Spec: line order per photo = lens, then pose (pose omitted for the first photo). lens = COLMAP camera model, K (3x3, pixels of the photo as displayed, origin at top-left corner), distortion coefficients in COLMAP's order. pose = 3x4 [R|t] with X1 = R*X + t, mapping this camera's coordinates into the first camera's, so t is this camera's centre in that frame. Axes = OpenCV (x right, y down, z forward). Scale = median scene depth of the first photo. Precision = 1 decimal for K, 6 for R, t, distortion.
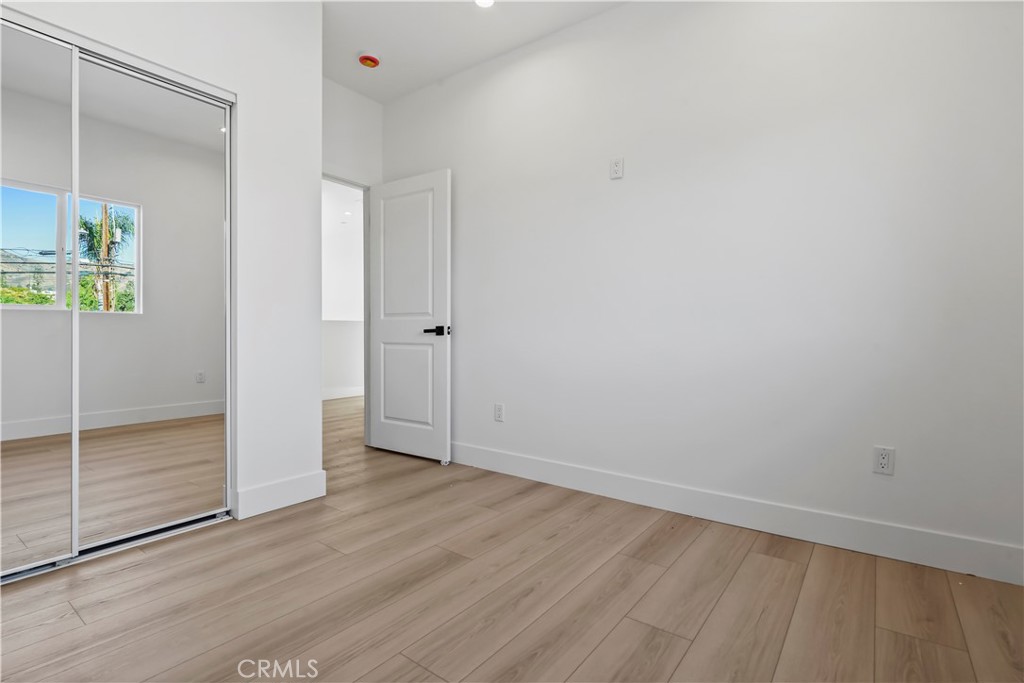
lens RADIAL K [[475.1, 0, 519.5], [0, 475.1, 340.3], [0, 0, 1]] dist [-0.002000, -0.000312]
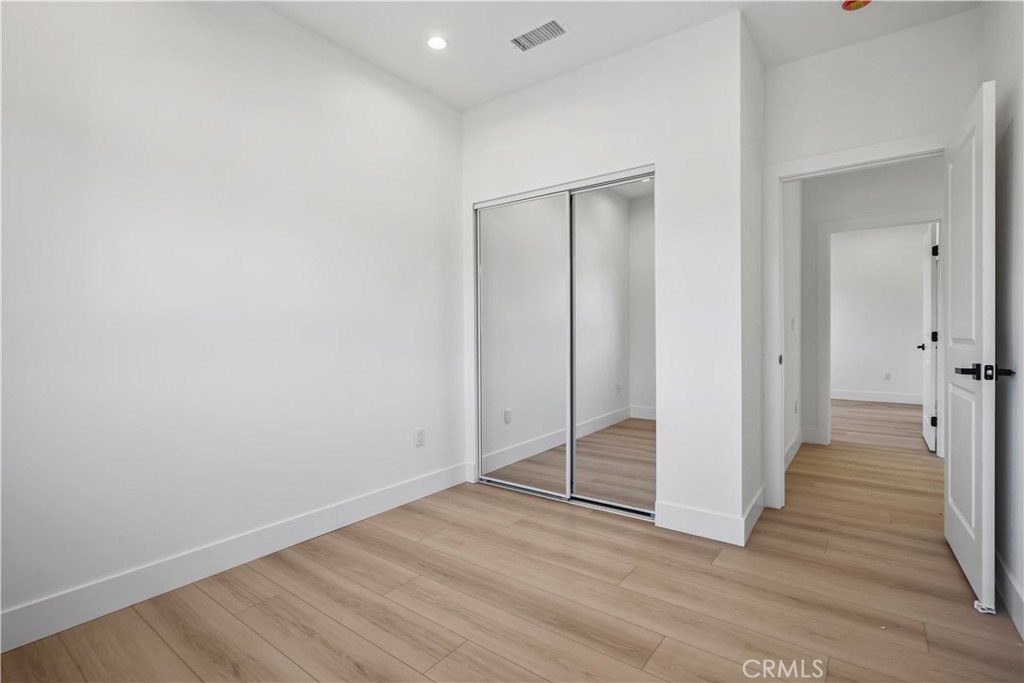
lens RADIAL K [[475.1, 0, 519.5], [0, 475.1, 340.3], [0, 0, 1]] dist [-0.002000, -0.000312]
pose [[0.013022, -0.002321, -0.999913, 0.639656], [-0.011263, 0.999934, -0.002467, -0.081568], [0.999852, 0.011294, 0.012995, 0.710844]]
